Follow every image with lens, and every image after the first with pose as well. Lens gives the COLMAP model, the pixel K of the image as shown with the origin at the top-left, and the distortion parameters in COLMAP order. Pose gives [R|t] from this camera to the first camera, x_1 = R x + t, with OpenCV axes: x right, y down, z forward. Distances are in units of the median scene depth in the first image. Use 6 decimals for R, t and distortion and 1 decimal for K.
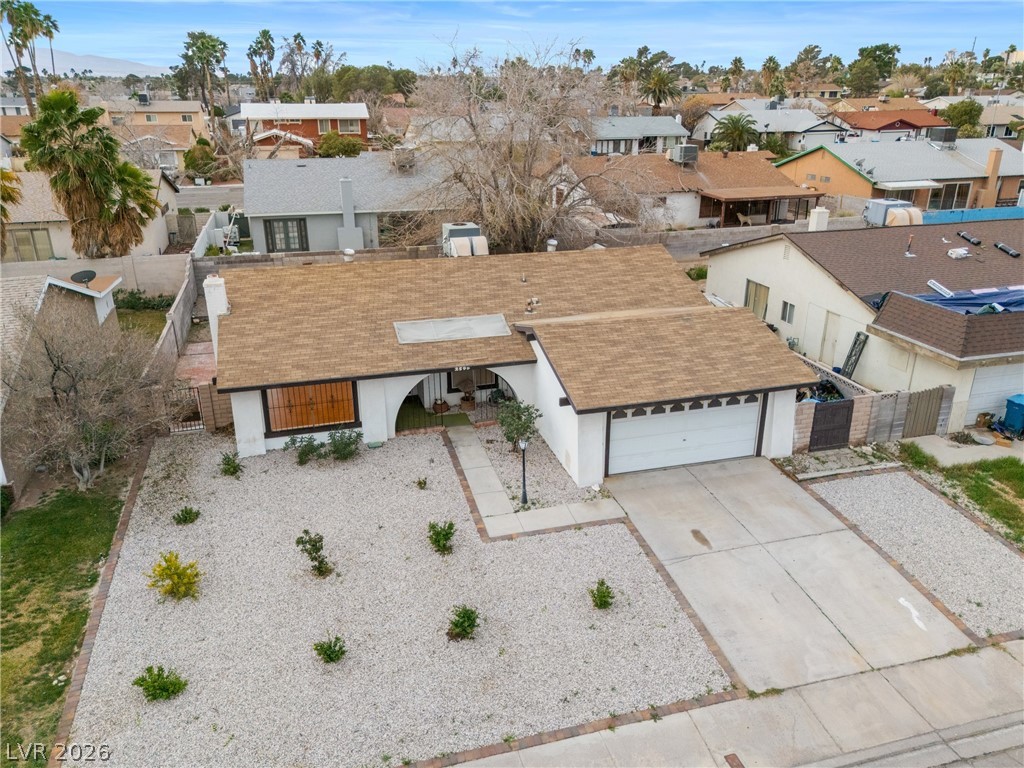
lens RADIAL K [[770.4, 0, 512.0], [0, 770.4, 384.0], [0, 0, 1]] dist [0.065351, -0.053326]
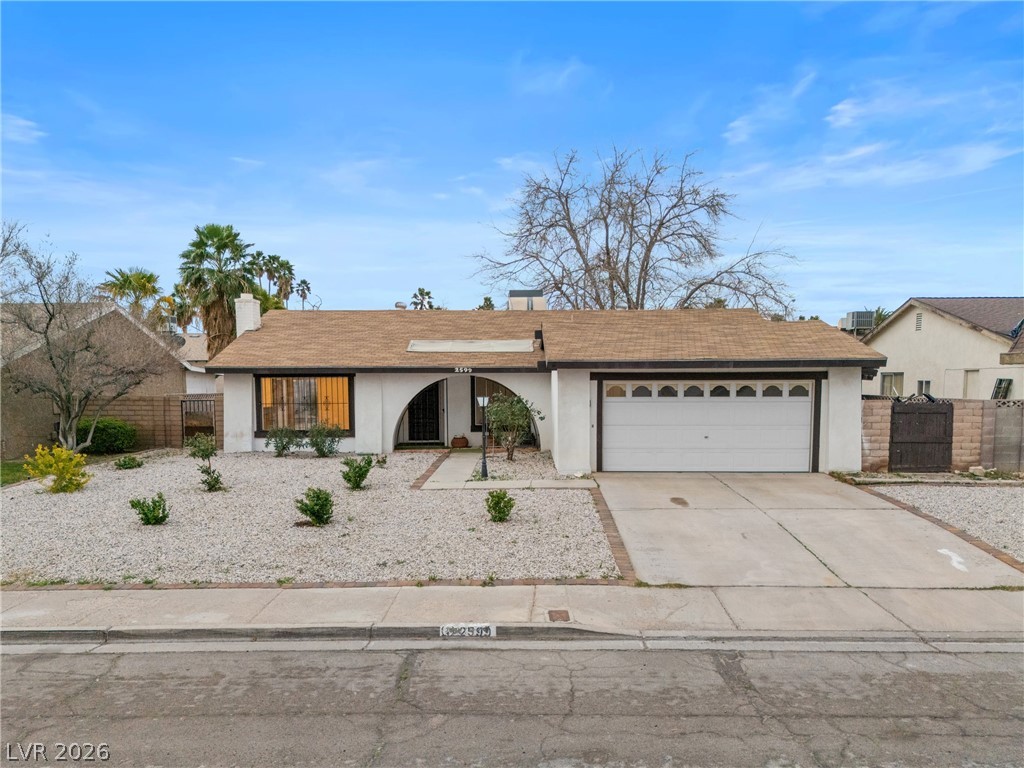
lens RADIAL K [[807.9, 0, 513.6], [0, 807.9, 447.0], [0, 0, 1]] dist [0.080862, -0.058246]
pose [[0.959753, 0.022637, -0.279930, 0.265244], [-0.101527, 0.957302, -0.270675, 0.325076], [0.261850, 0.288202, 0.921072, 0.182961]]
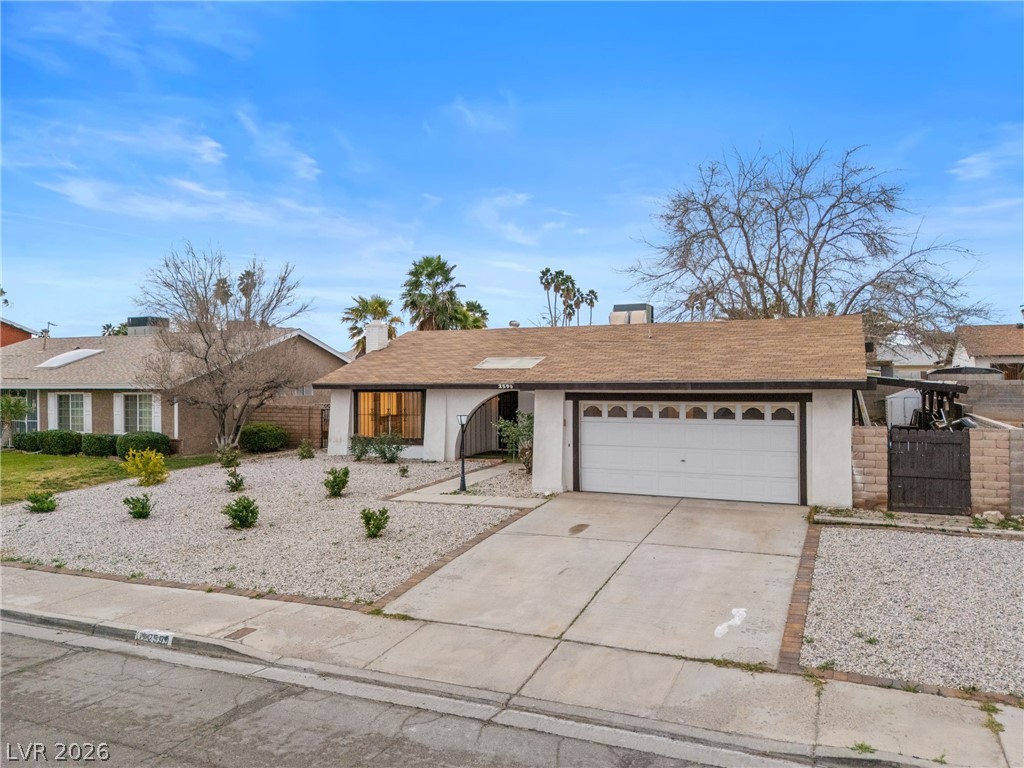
lens RADIAL K [[770.4, 0, 512.0], [0, 770.4, 384.0], [0, 0, 1]] dist [0.065351, -0.053326]
pose [[0.769697, 0.001702, -0.638407, 0.574549], [-0.227770, 0.934918, -0.272120, 0.245186], [0.596395, 0.354860, 0.719991, 0.324011]]
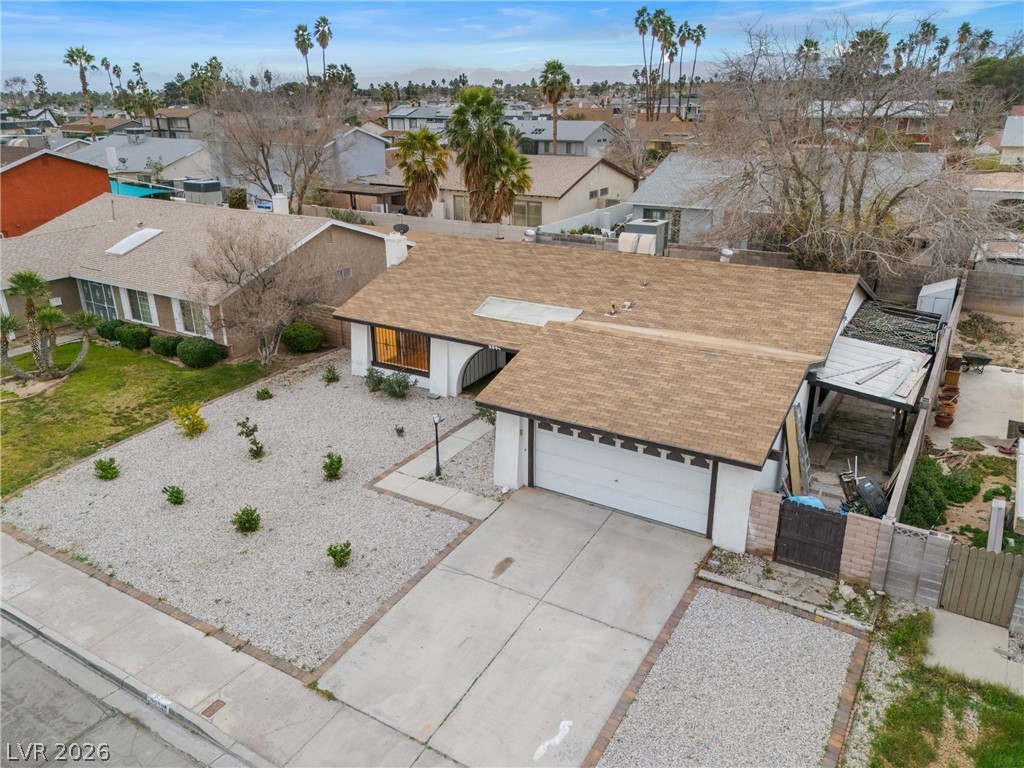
lens RADIAL K [[770.4, 0, 512.0], [0, 770.4, 384.0], [0, 0, 1]] dist [0.065351, -0.053326]
pose [[0.676714, 0.259785, -0.688891, 0.707804], [-0.260614, 0.959621, 0.105871, -0.092694], [0.688577, 0.107890, 0.717092, 0.283387]]
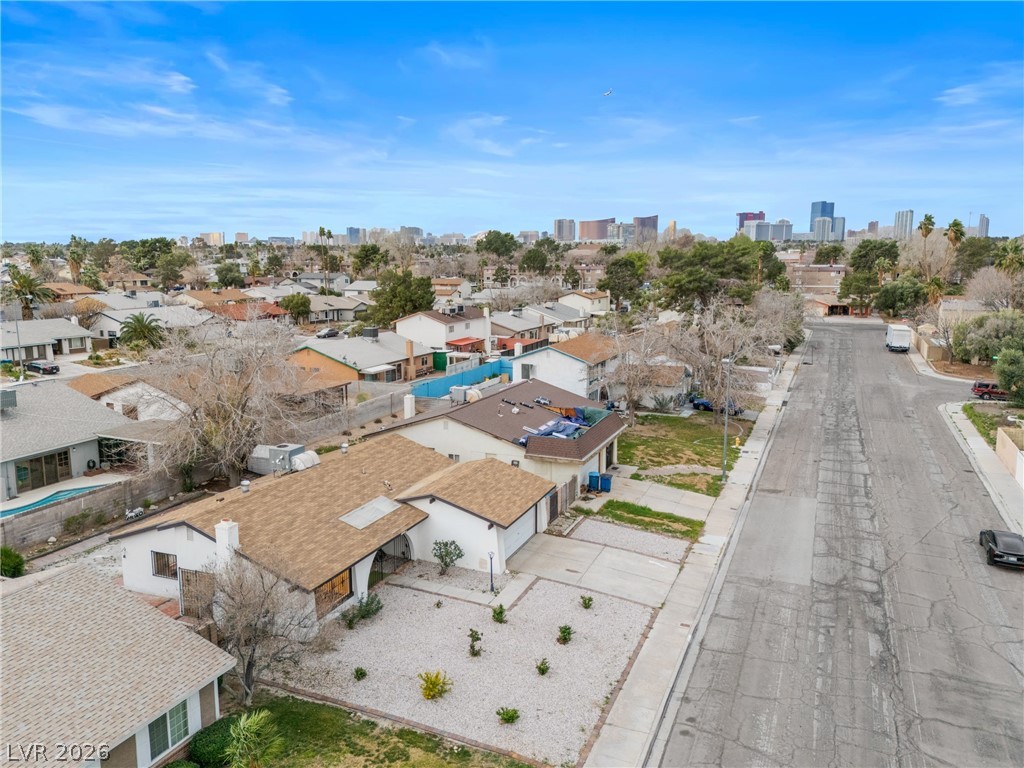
lens RADIAL K [[770.4, 0, 512.0], [0, 770.4, 384.0], [0, 0, 1]] dist [0.065351, -0.053326]
pose [[0.621077, -0.128892, 0.773078, -1.122875], [0.283144, 0.956666, -0.067973, -0.141824], [-0.730816, 0.261109, 0.630658, -0.212891]]
